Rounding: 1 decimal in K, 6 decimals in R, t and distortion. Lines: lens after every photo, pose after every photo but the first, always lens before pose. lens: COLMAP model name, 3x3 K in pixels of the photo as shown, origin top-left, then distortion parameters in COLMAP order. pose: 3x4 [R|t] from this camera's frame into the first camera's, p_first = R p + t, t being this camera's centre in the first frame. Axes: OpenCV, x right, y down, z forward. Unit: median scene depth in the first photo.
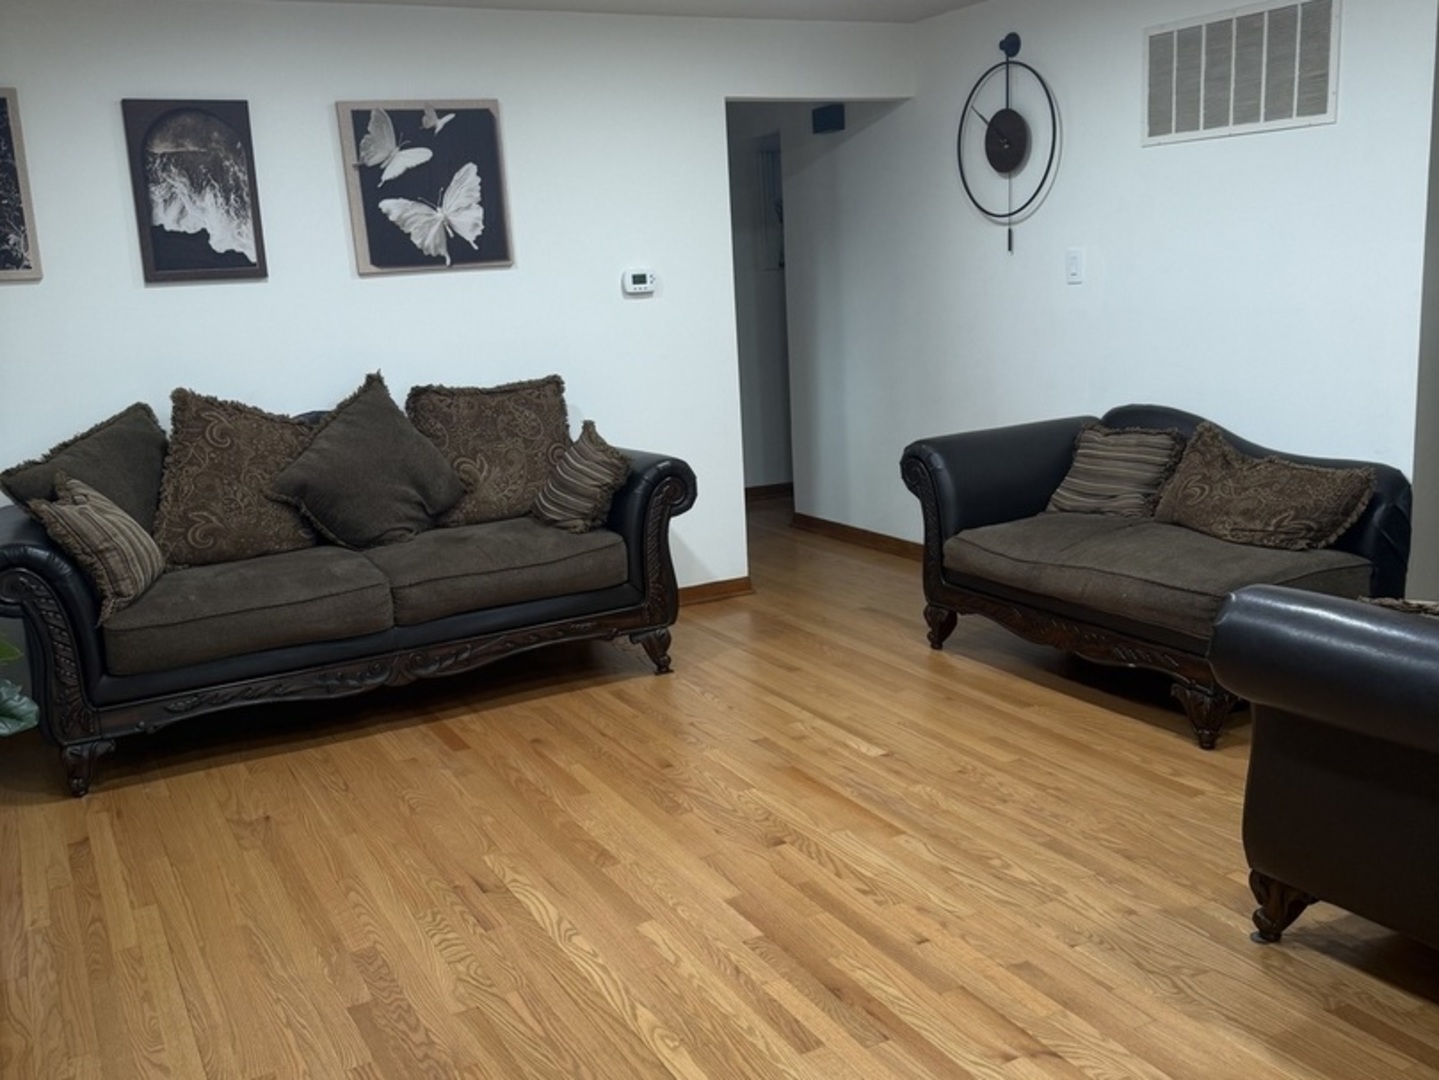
lens RADIAL K [[1346.4, 0, 719.5], [0, 1346.4, 540.0], [0, 0, 1]] dist [0.161983, -0.315266]
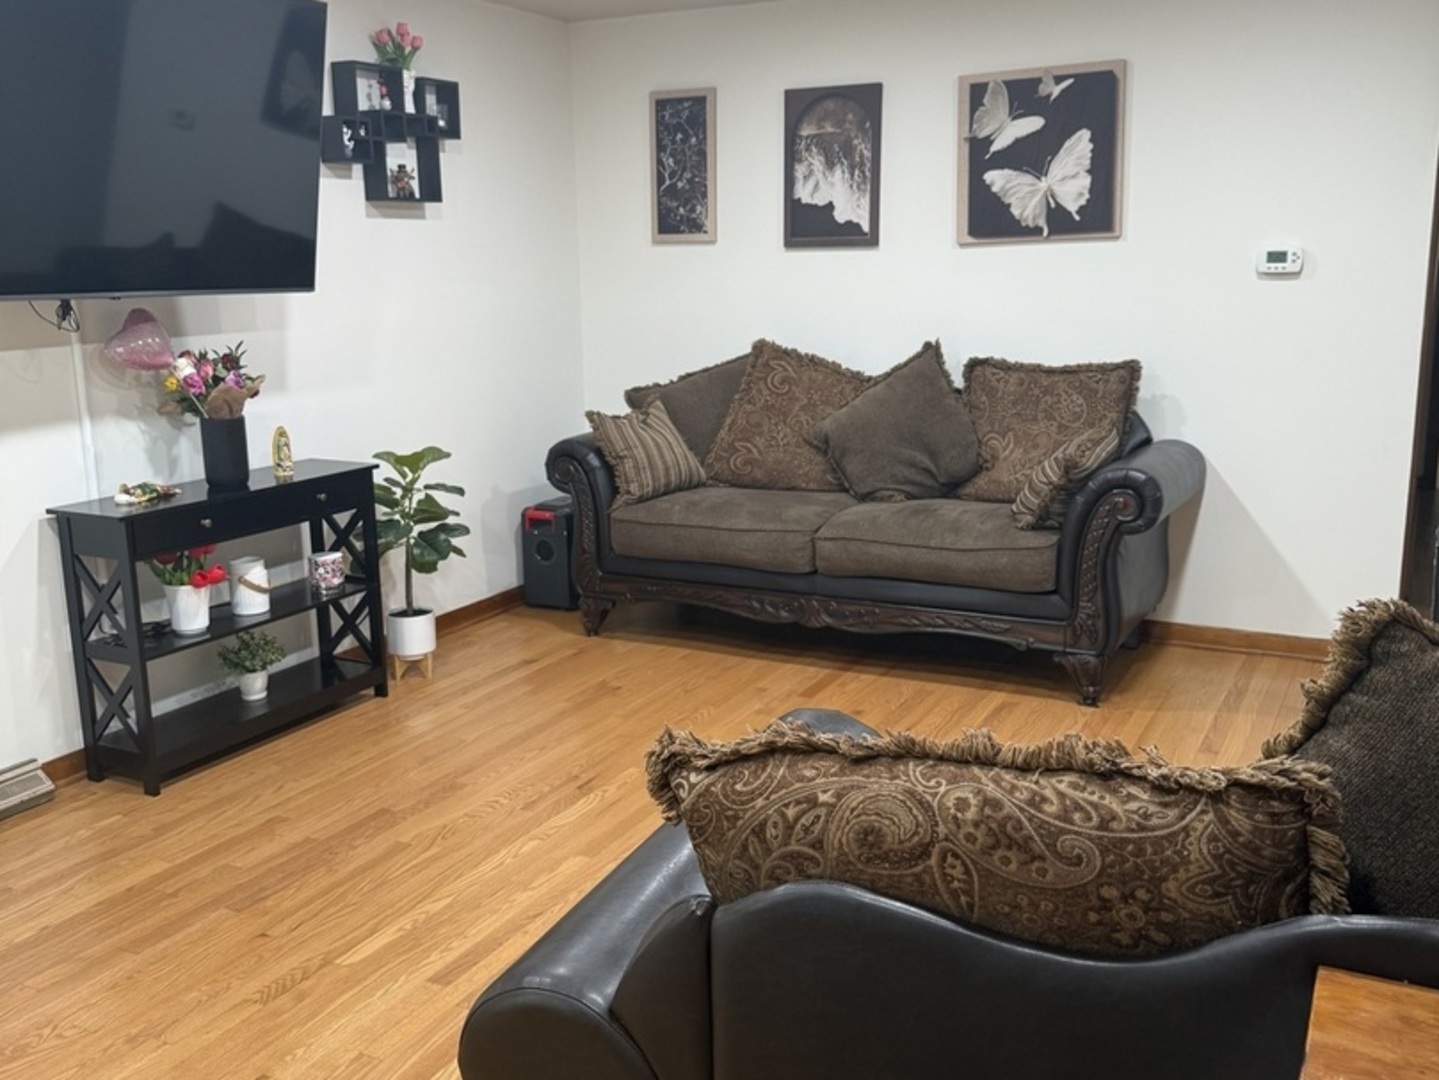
lens RADIAL K [[1346.4, 0, 719.5], [0, 1346.4, 540.0], [0, 0, 1]] dist [0.161983, -0.315266]
pose [[0.563626, 0.213115, -0.798065, 0.530315], [-0.180689, 0.974556, 0.132635, -0.084435], [0.806026, 0.069445, 0.587792, 0.276170]]
